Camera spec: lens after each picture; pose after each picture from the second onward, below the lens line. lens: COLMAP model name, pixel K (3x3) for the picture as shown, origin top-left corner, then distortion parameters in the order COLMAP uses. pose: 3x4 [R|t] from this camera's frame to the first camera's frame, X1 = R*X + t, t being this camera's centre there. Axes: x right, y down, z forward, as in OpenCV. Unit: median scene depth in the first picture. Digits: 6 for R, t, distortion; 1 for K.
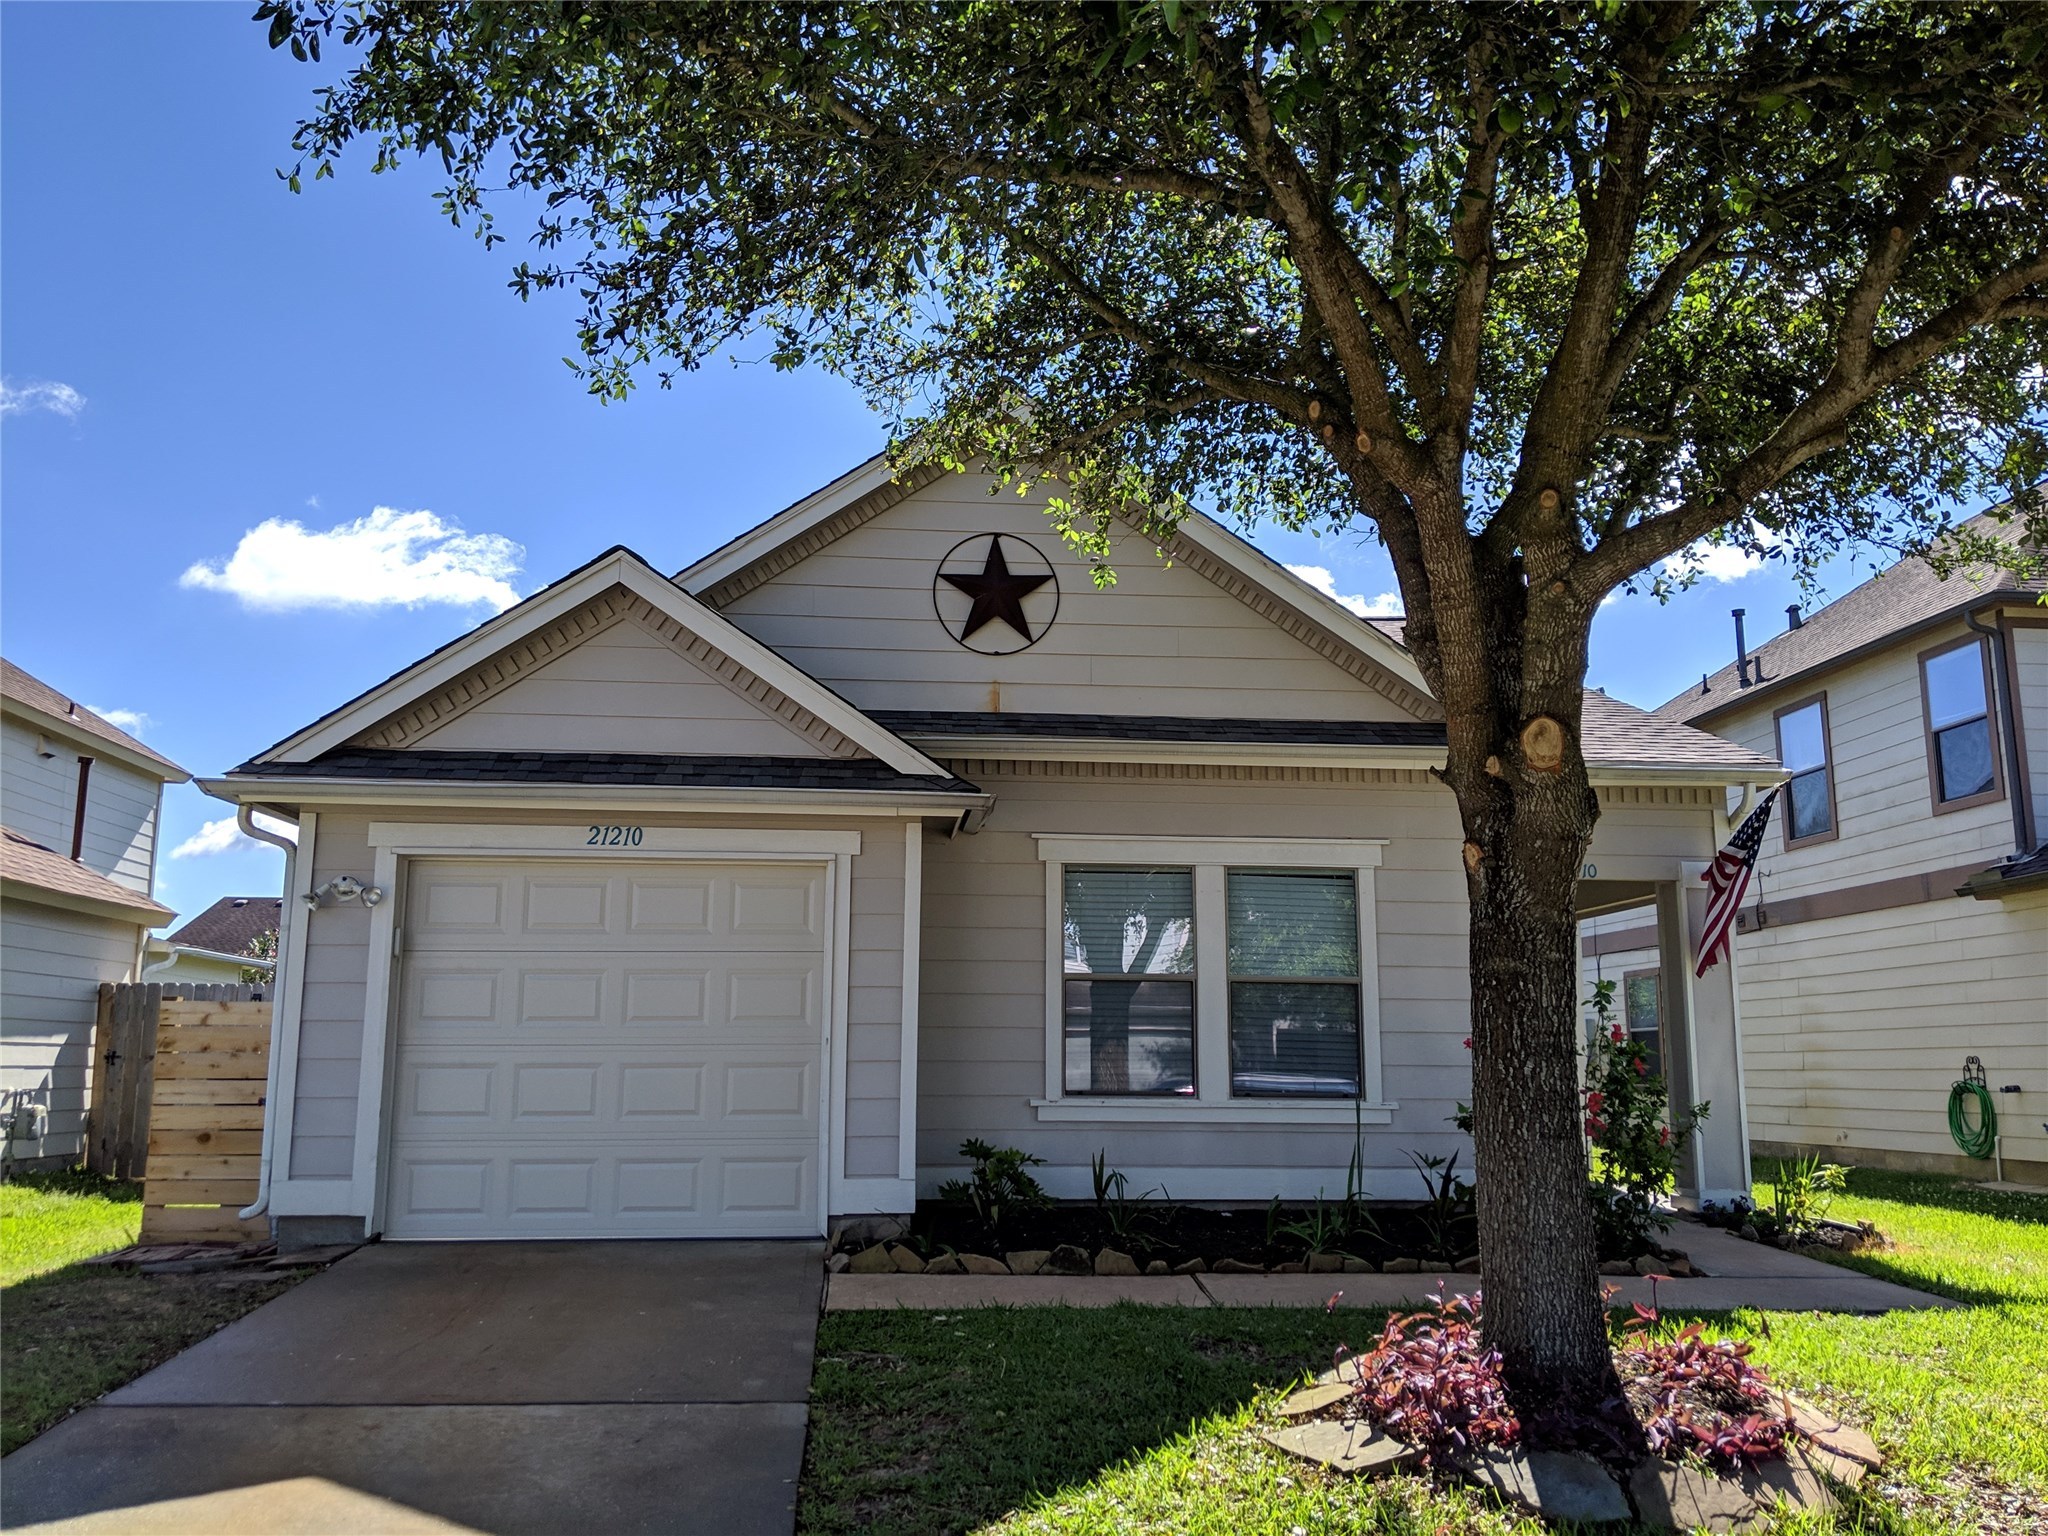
lens RADIAL K [[1636.4, 0, 1022.6], [0, 1636.4, 813.3], [0, 0, 1]] dist [0.062293, -0.114021]
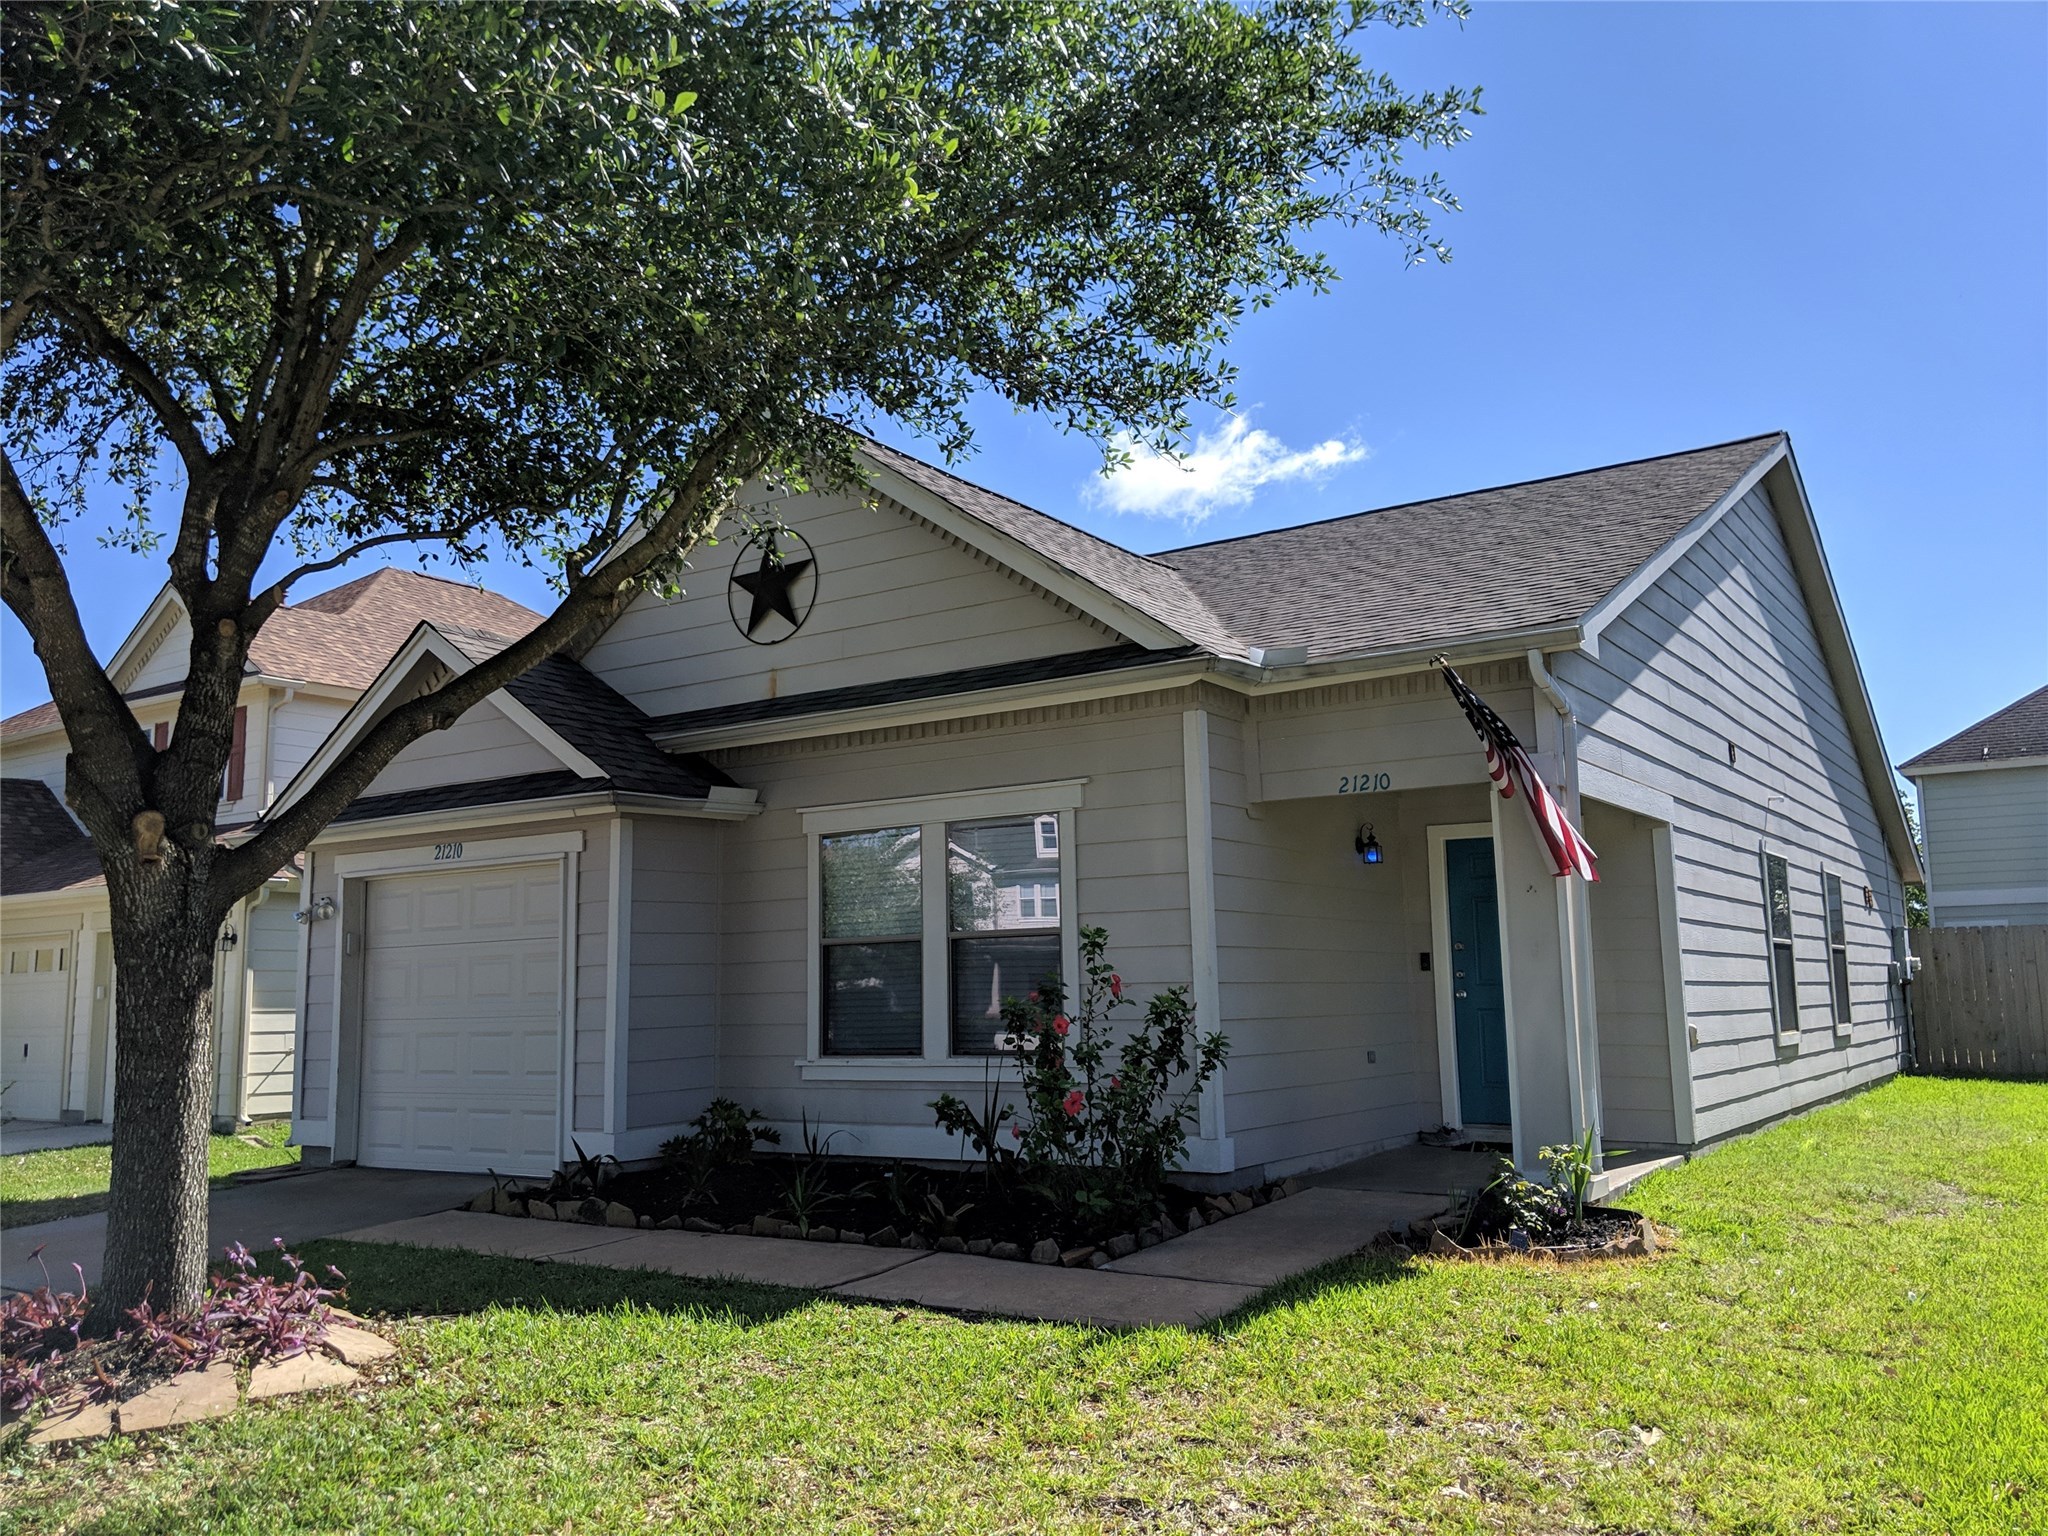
lens RADIAL K [[1650.3, 0, 1013.1], [0, 1650.3, 779.1], [0, 0, 1]] dist [0.065526, -0.120531]
pose [[0.780762, -0.102053, -0.616438, 0.782086], [0.120270, 0.992669, -0.012009, 0.023327], [0.613145, -0.064763, 0.787312, 0.245386]]
